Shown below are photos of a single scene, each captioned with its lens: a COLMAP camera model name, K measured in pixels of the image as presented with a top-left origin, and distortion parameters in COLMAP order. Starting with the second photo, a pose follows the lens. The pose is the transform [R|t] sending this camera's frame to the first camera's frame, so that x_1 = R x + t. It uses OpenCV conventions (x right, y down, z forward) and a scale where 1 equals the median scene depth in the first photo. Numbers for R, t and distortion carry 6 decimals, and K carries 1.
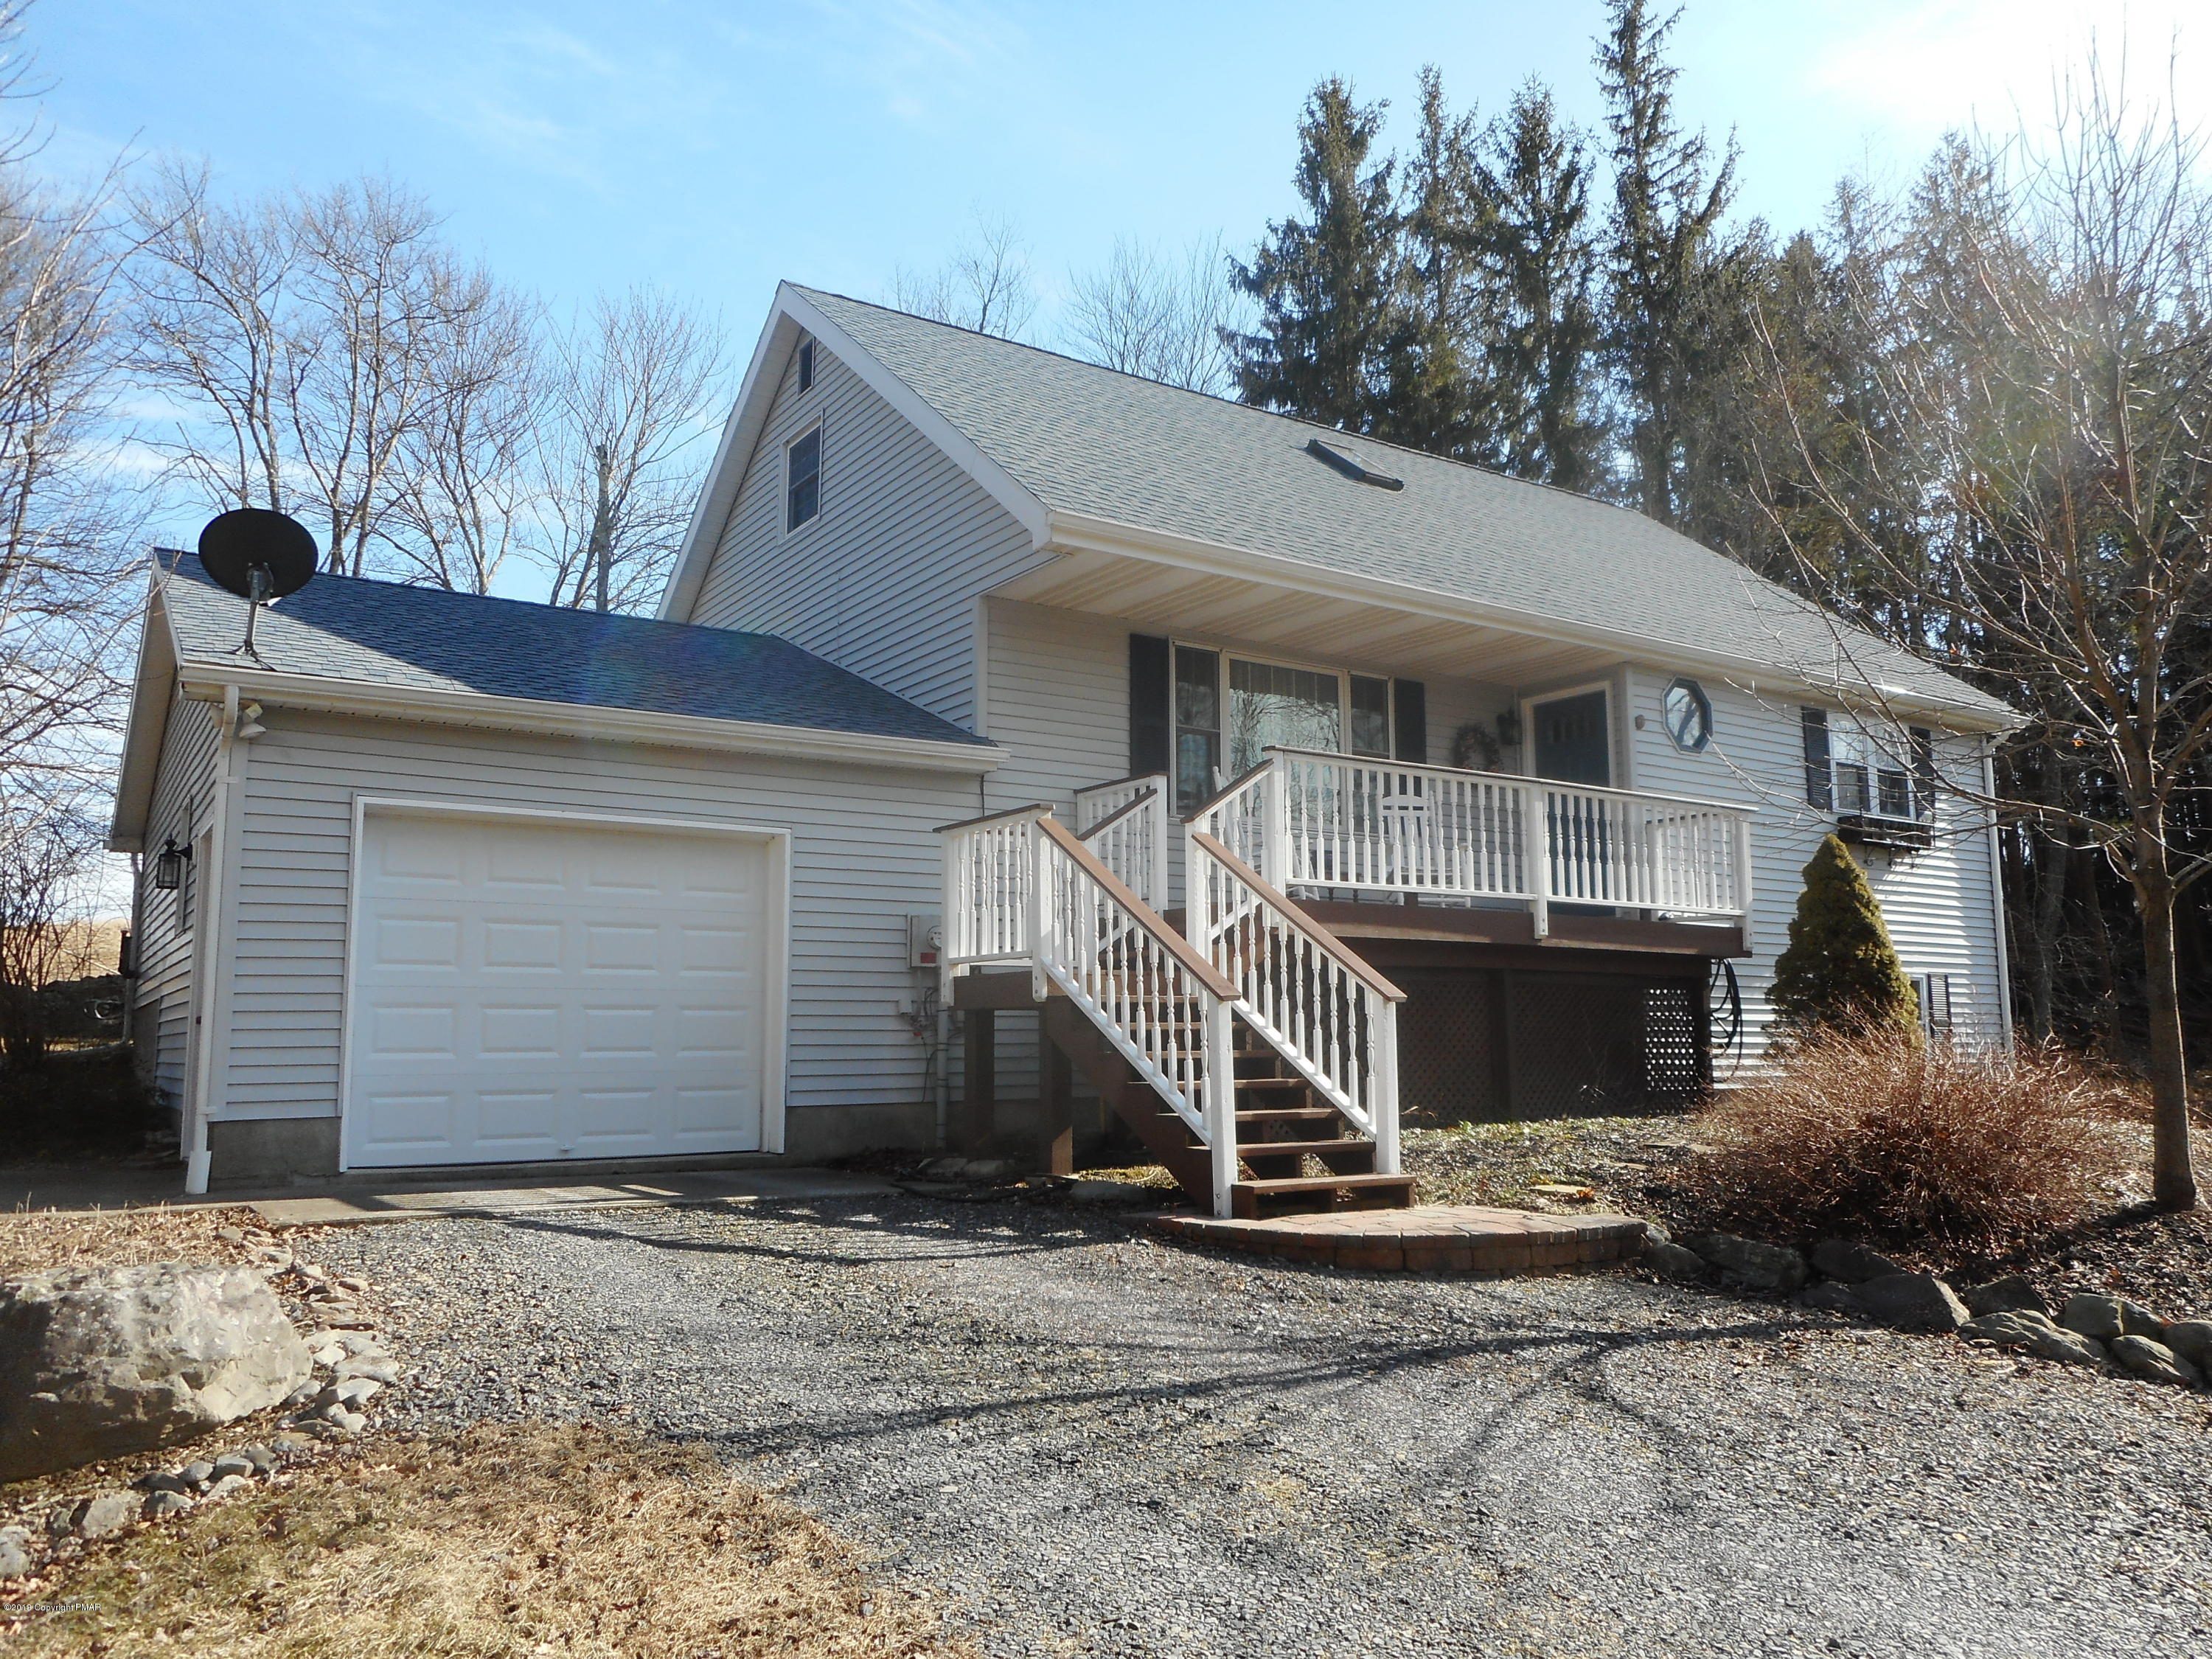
lens RADIAL K [[1659.2, 0, 1106.0], [0, 1659.2, 829.5], [0, 0, 1]] dist [-0.009729, -0.000940]
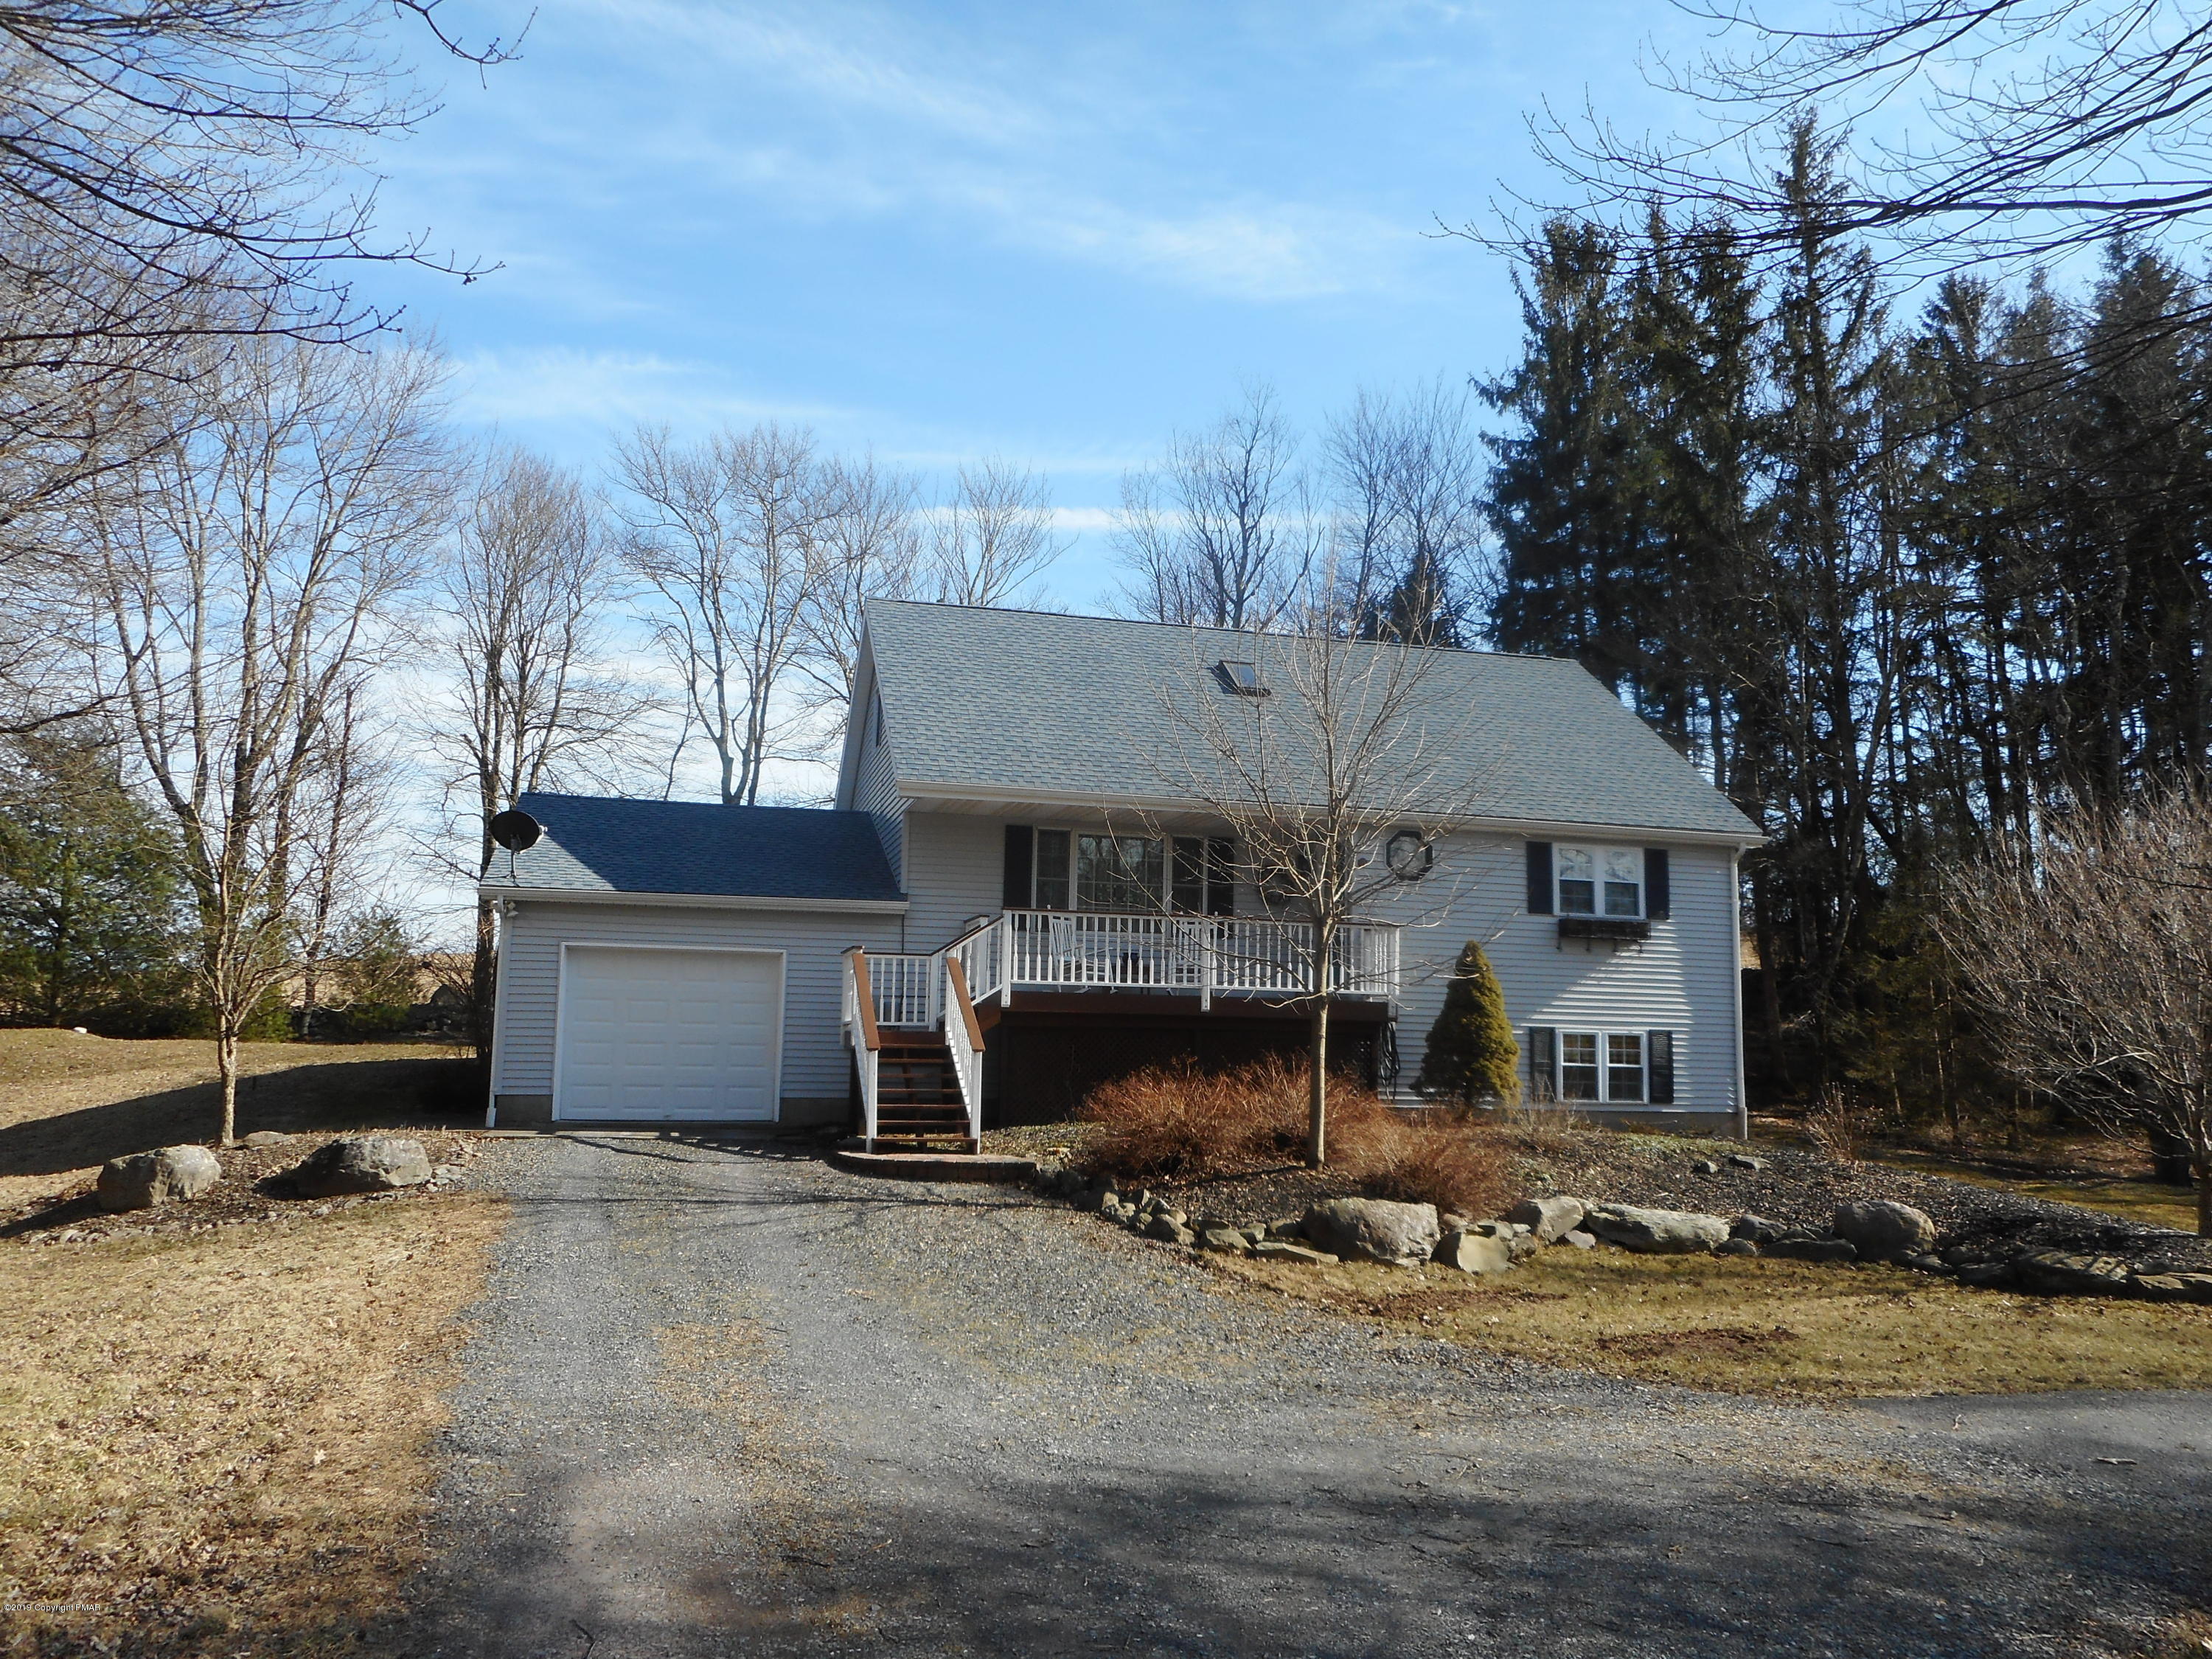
lens RADIAL K [[1659.2, 0, 1106.0], [0, 1659.2, 829.5], [0, 0, 1]] dist [-0.009729, -0.000940]
pose [[0.947412, -0.021045, -0.319324, 0.706515], [0.019182, 0.999776, -0.008979, -0.105435], [0.319441, 0.002381, 0.947603, -0.621195]]
